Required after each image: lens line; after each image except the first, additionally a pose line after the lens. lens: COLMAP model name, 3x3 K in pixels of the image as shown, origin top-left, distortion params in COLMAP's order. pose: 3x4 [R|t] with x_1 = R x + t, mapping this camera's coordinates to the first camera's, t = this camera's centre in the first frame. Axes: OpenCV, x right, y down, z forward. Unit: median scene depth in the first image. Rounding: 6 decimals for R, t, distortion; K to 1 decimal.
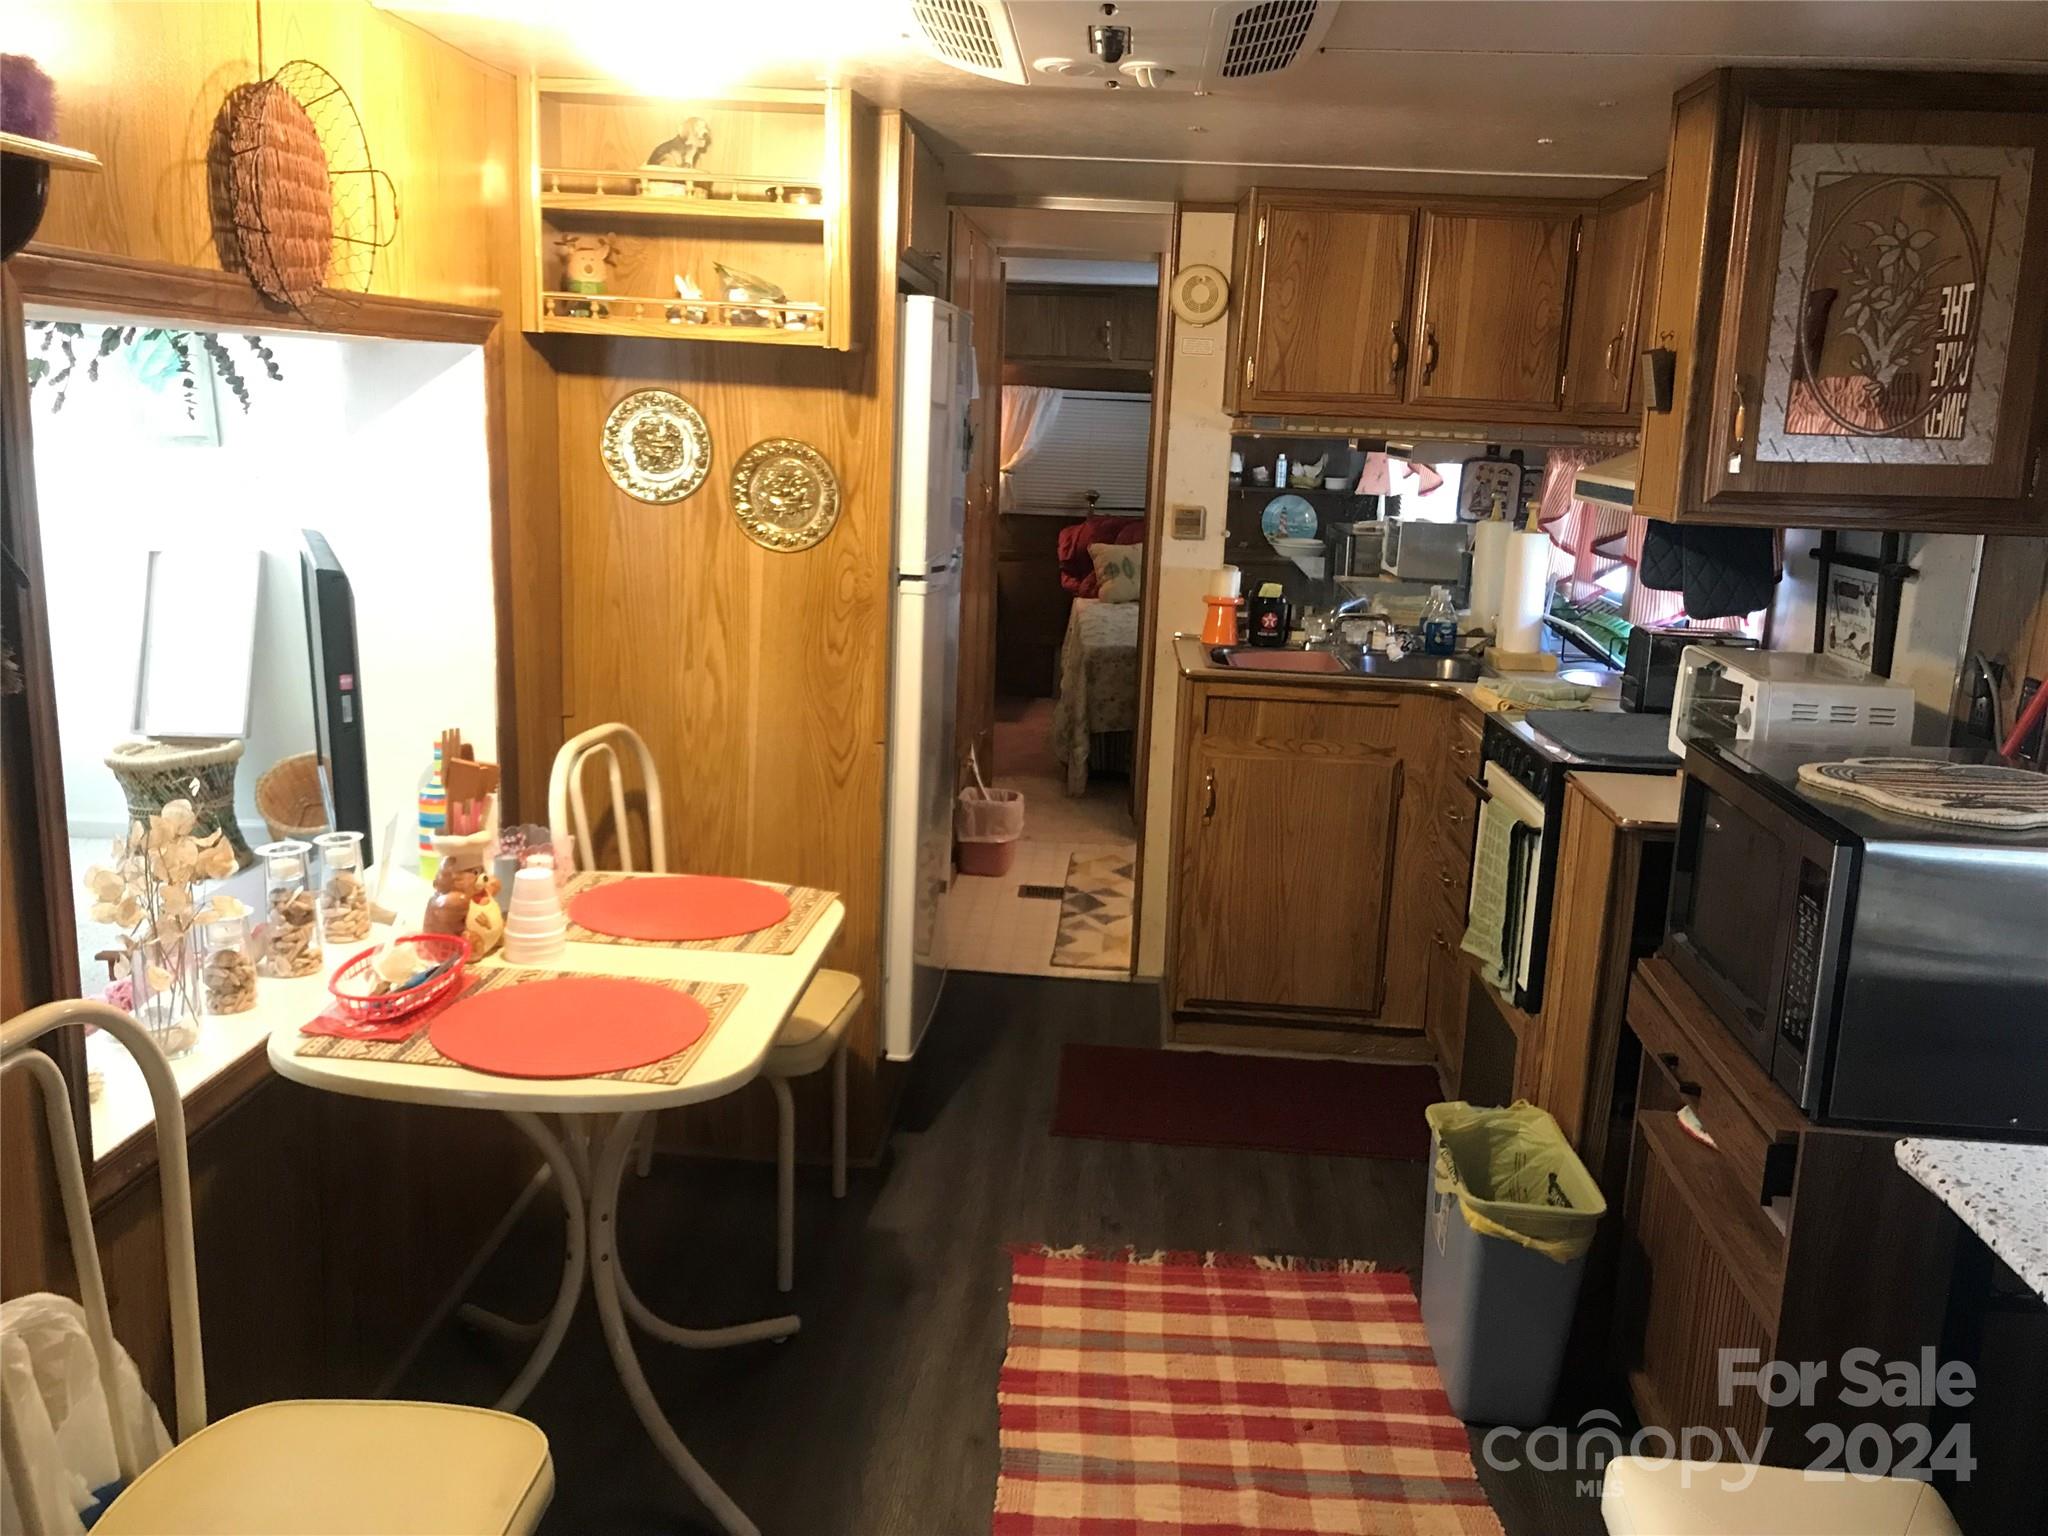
lens RADIAL K [[1703.4, 0, 1024.0], [0, 1703.4, 768.0], [0, 0, 1]] dist [0.087098, -0.139016]
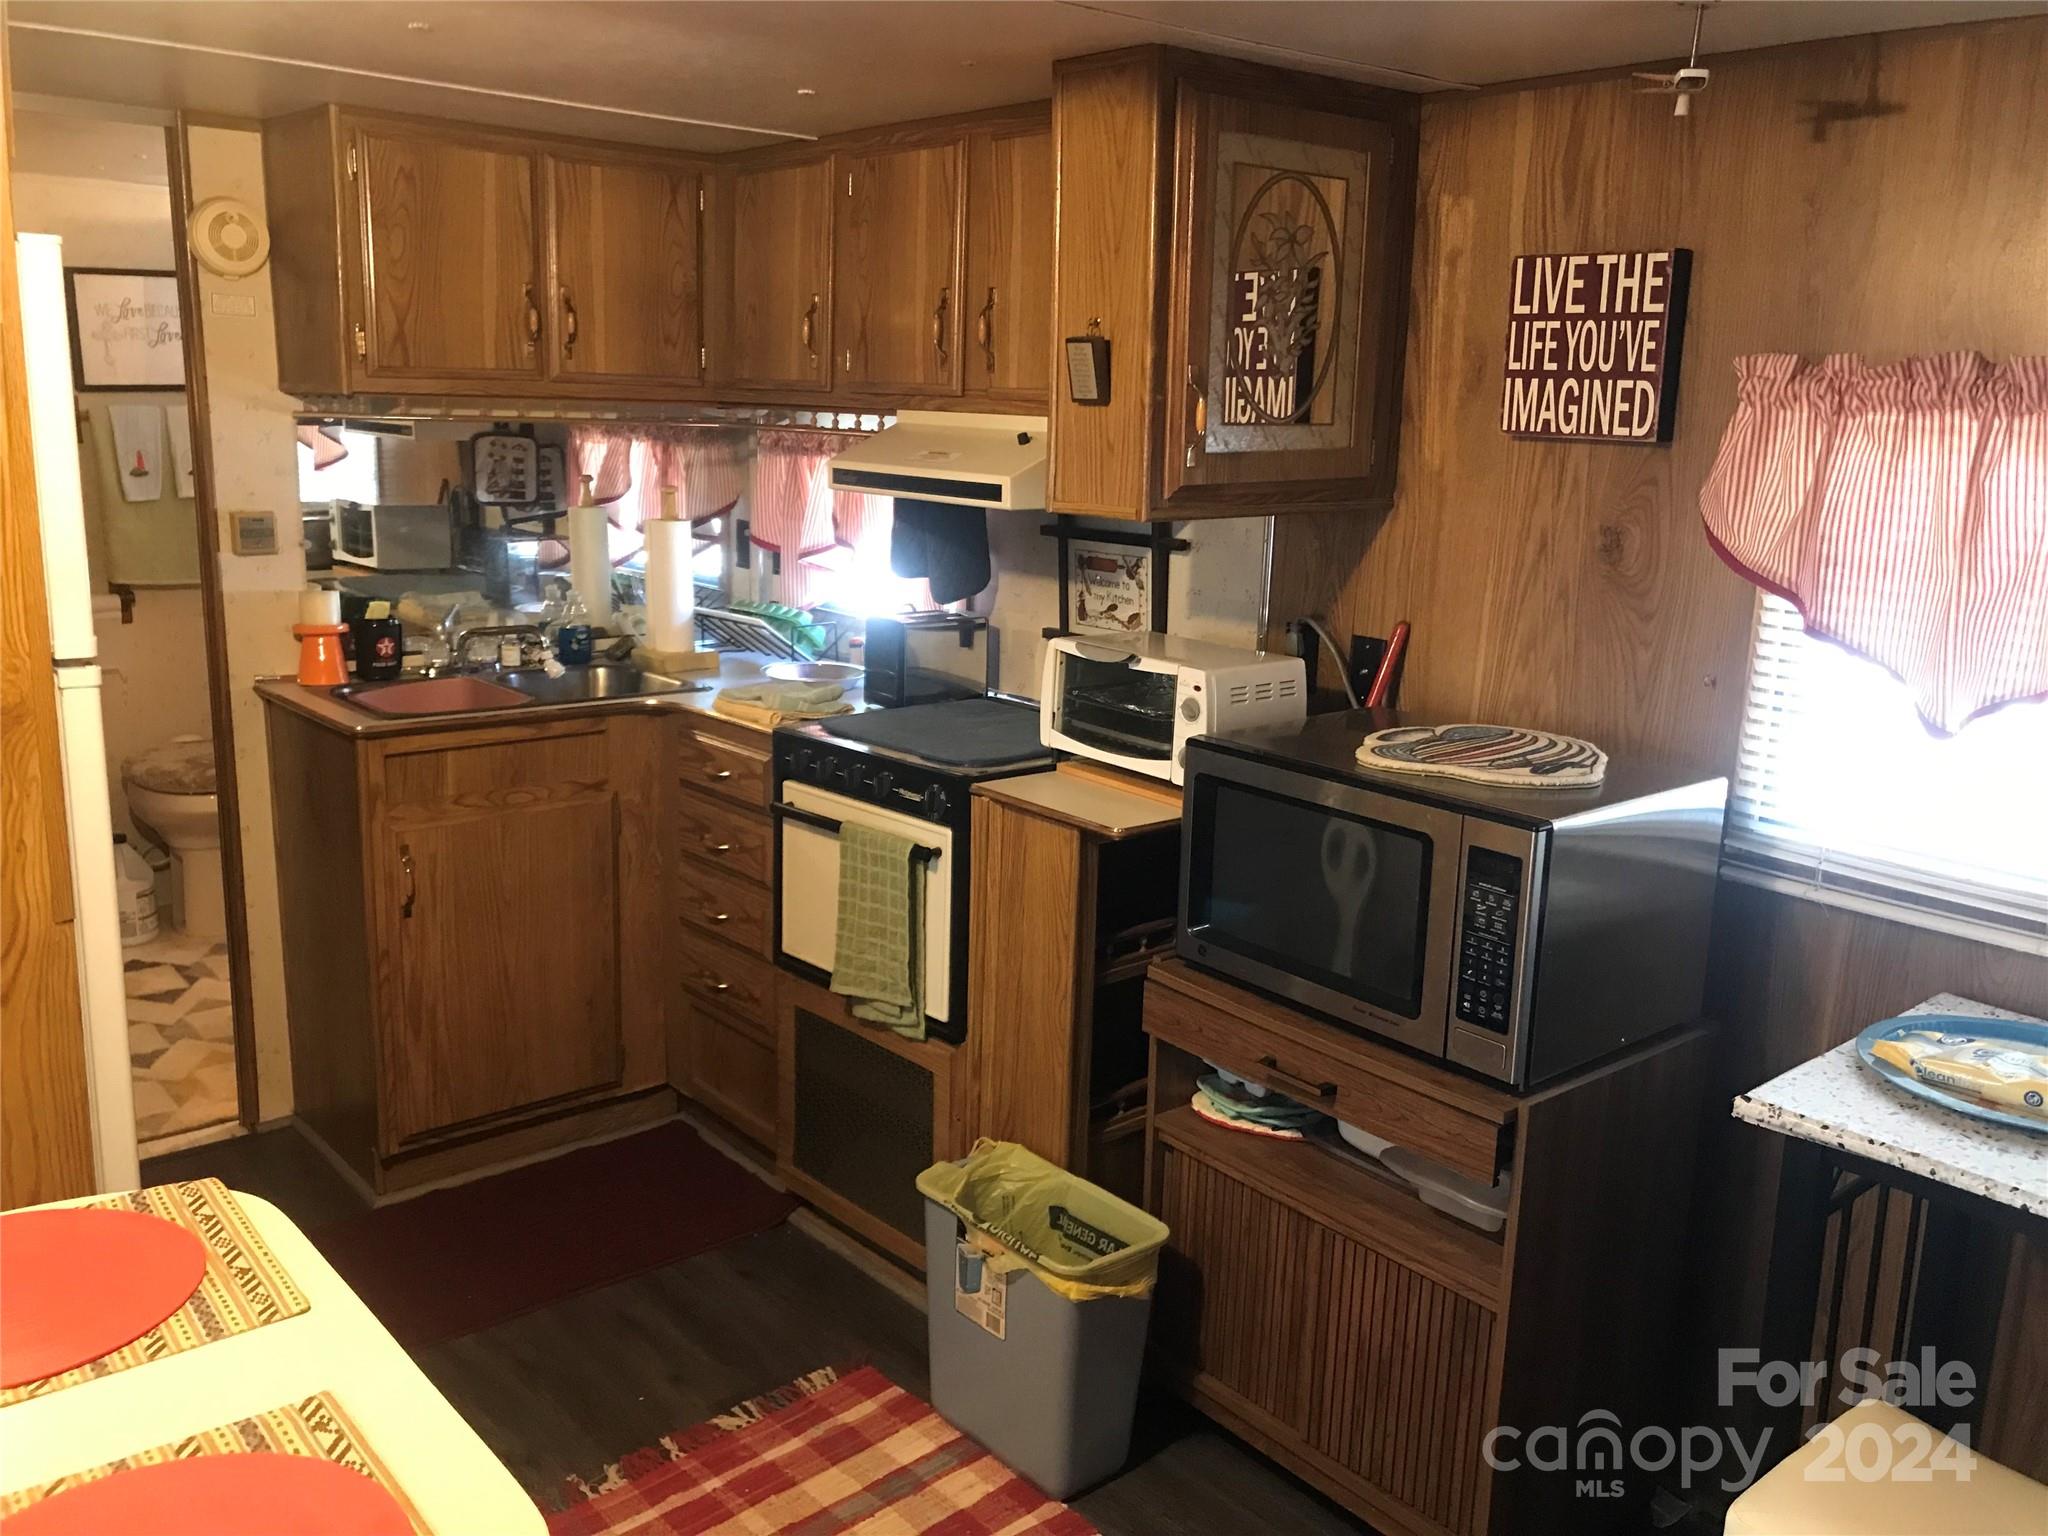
lens RADIAL K [[1684.6, 0, 1024.0], [0, 1684.6, 768.0], [0, 0, 1]] dist [0.057500, -0.155487]
pose [[0.706577, -0.171193, 0.686616, -0.225245], [0.146733, 0.984651, 0.094503, -0.069147], [-0.692256, 0.033976, 0.720852, 0.244421]]
